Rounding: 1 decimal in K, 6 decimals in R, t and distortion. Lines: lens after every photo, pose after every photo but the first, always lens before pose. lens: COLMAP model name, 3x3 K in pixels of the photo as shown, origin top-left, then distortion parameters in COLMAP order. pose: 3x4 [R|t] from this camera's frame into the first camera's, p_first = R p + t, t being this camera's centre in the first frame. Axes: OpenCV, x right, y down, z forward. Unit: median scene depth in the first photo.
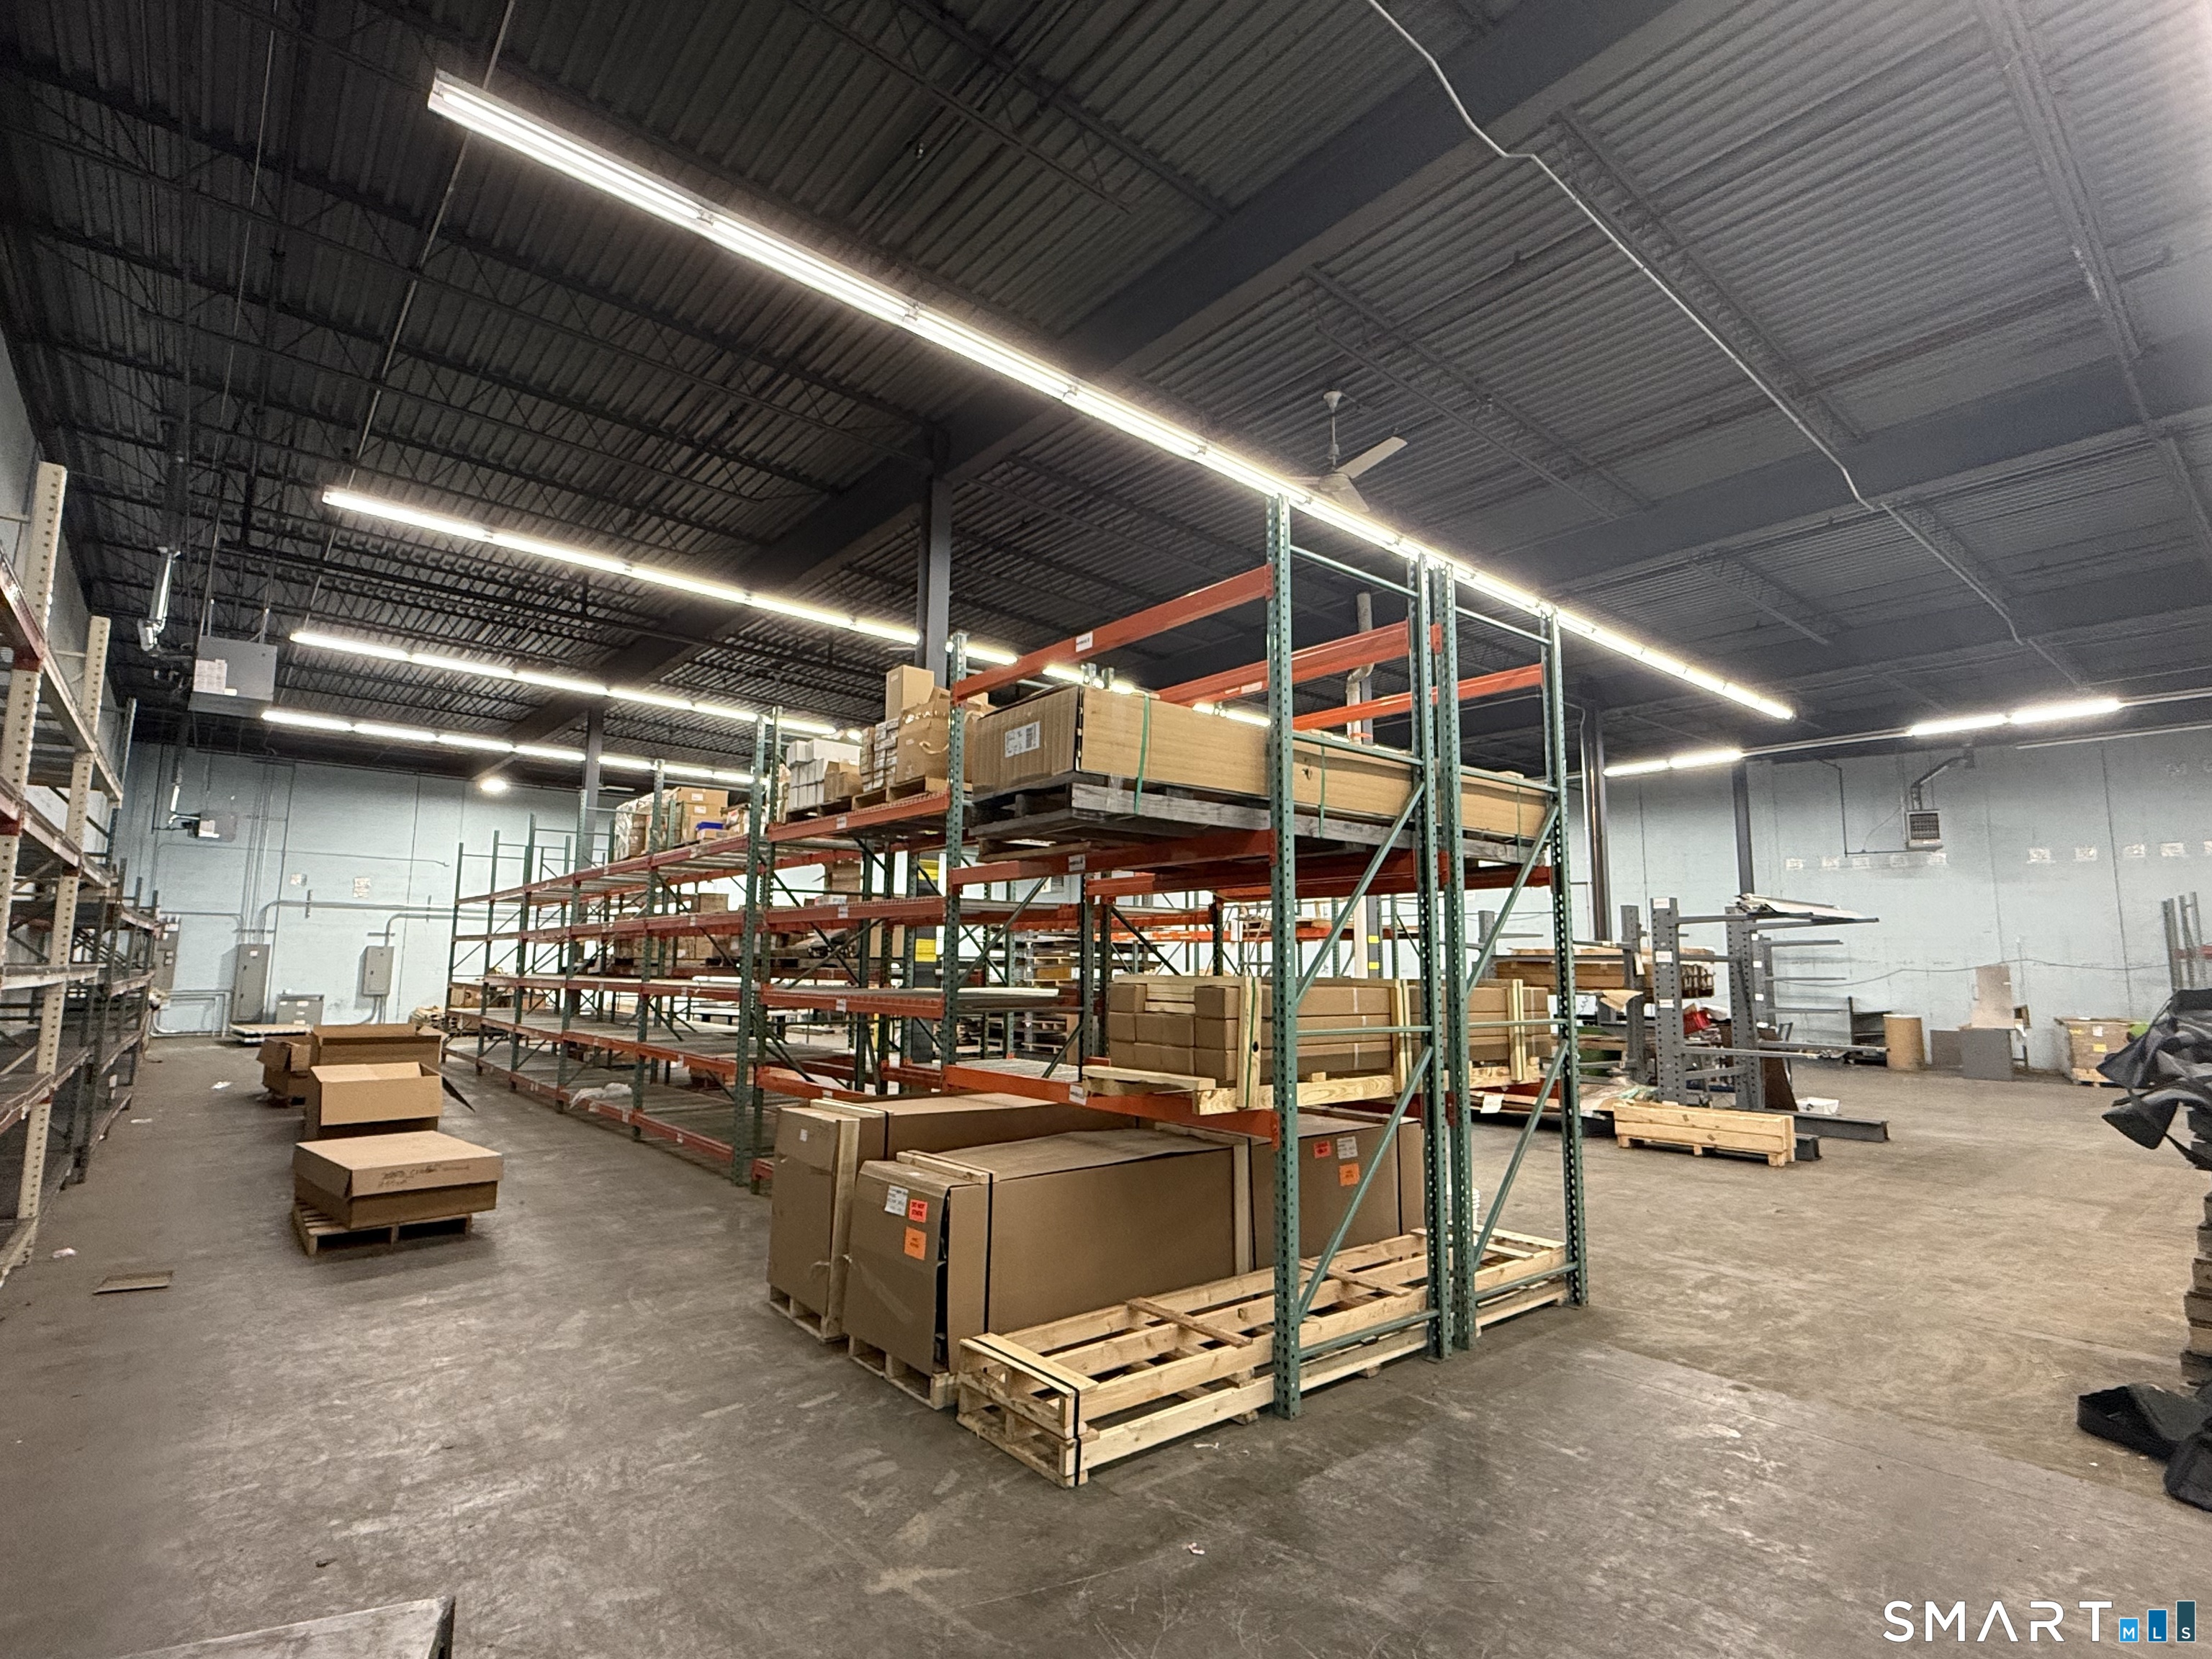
lens RADIAL K [[1060.7, 0, 1106.0], [0, 1060.7, 829.5], [0, 0, 1]] dist [0.009465, -0.010551]
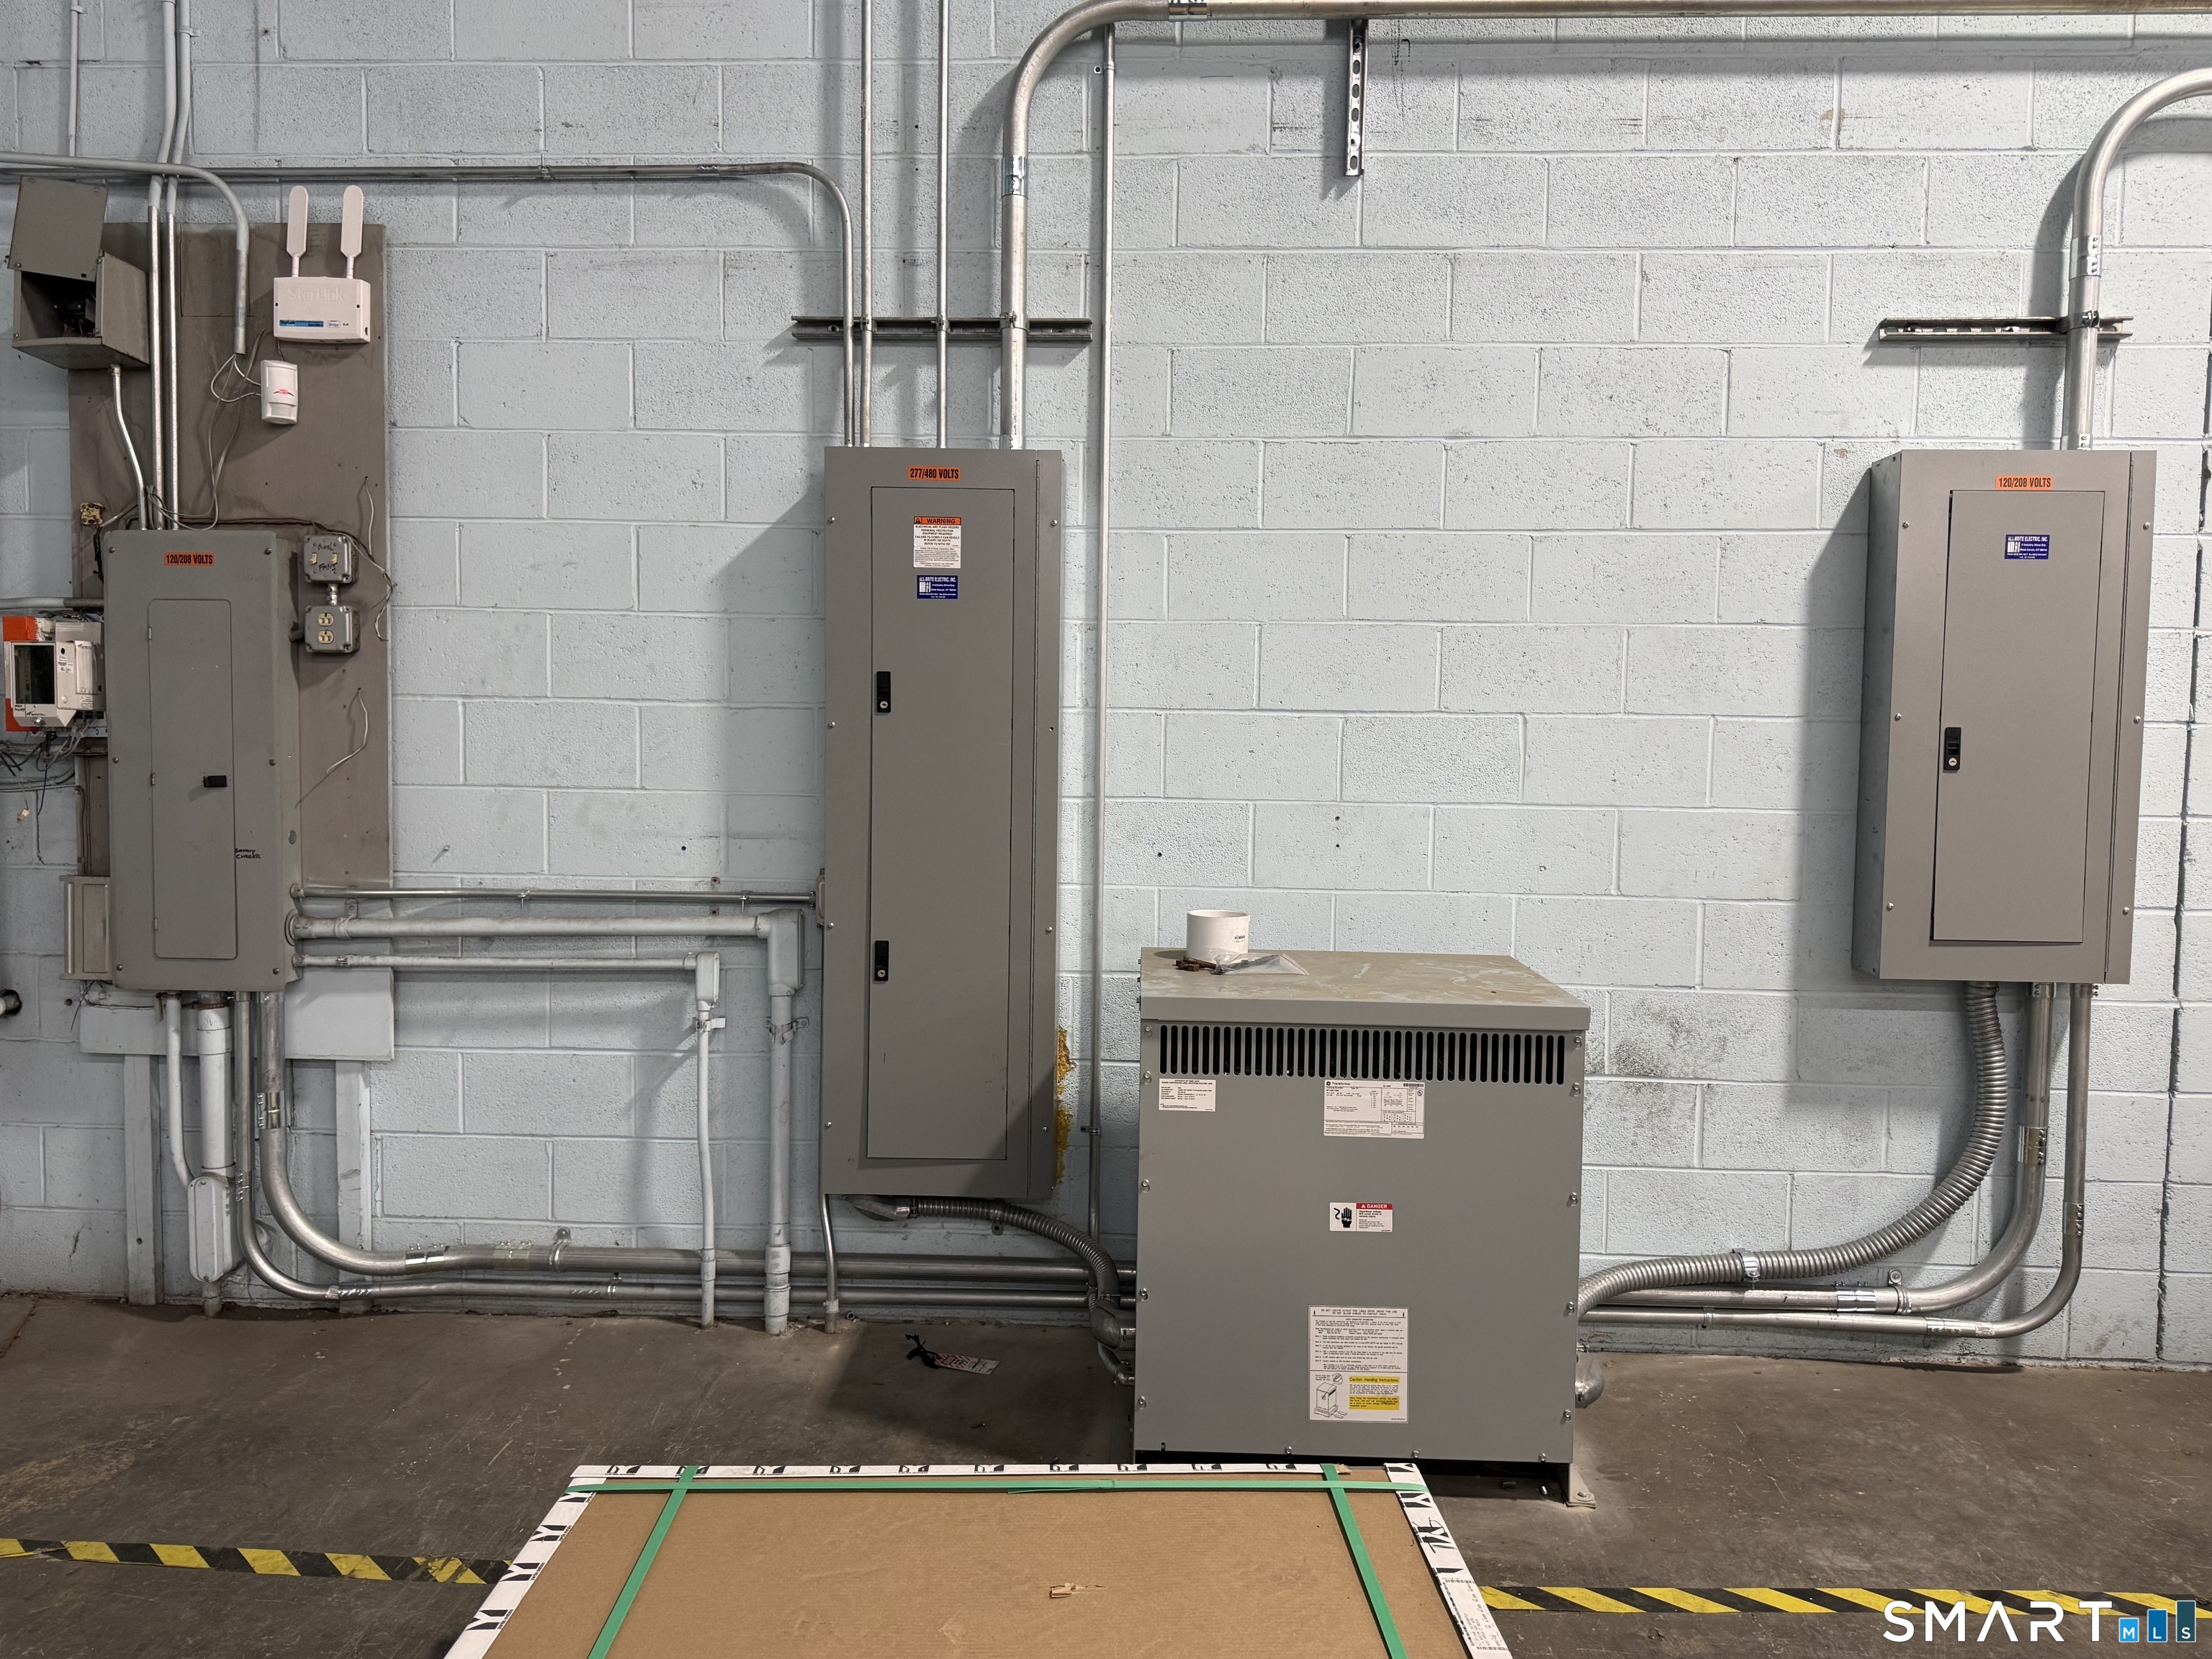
lens RADIAL K [[1544.5, 0, 1106.0], [0, 1544.5, 829.5], [0, 0, 1]] dist [-0.001082, -0.000297]
pose [[0.736694, 0.040580, -0.675007, -0.688462], [0.076721, 0.986737, 0.143052, 0.123521], [0.671860, -0.157173, 0.723810, 0.898654]]
